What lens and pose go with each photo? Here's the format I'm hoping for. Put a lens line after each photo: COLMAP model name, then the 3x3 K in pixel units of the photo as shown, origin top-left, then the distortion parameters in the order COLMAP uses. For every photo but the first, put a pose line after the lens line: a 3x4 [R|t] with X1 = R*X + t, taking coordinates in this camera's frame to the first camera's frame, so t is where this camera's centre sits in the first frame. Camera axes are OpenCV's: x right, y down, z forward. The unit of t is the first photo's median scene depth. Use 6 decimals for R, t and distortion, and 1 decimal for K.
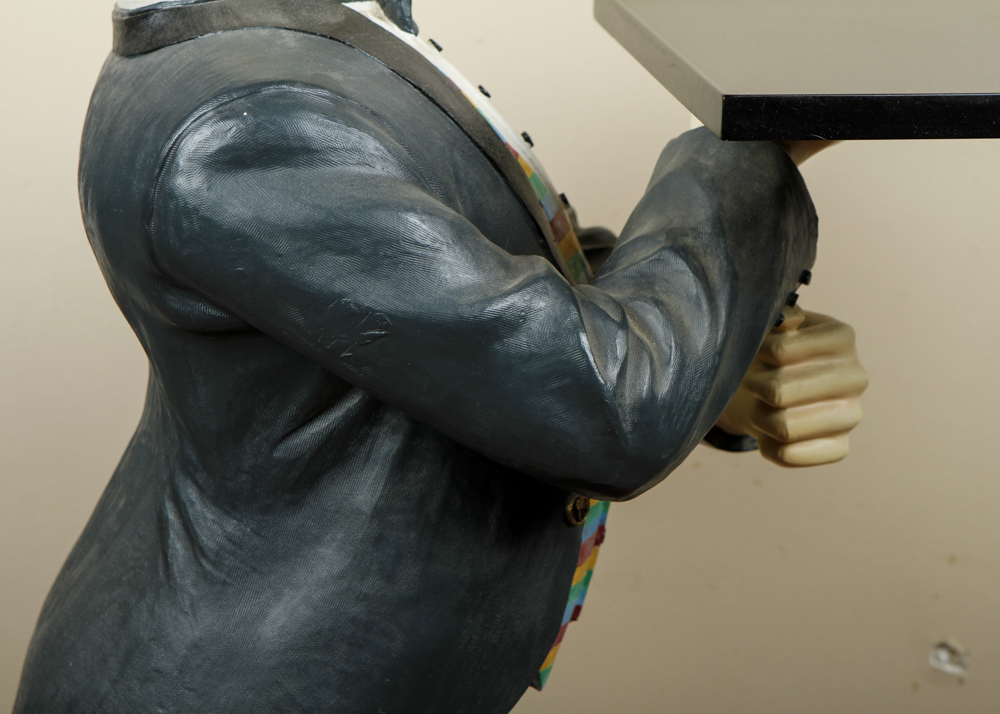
lens RADIAL K [[3522.7, 0, 501.2], [0, 3522.7, 352.1], [0, 0, 1]] dist [0.301457, 0.000000]
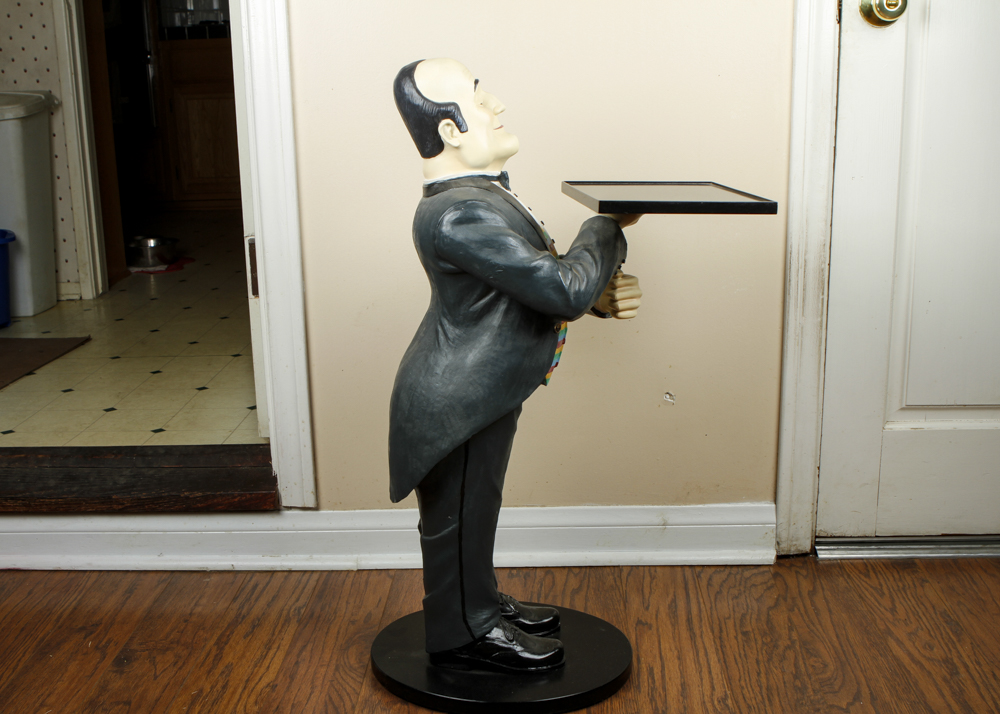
lens RADIAL K [[1280.5, 0, 497.5], [0, 1280.5, 365.8], [0, 0, 1]] dist [-0.145101, 0.000000]
pose [[0.999784, -0.000979, -0.020780, -0.011111], [0.000640, 0.999867, -0.016326, 0.104070], [0.020793, 0.016309, 0.999651, -0.251351]]
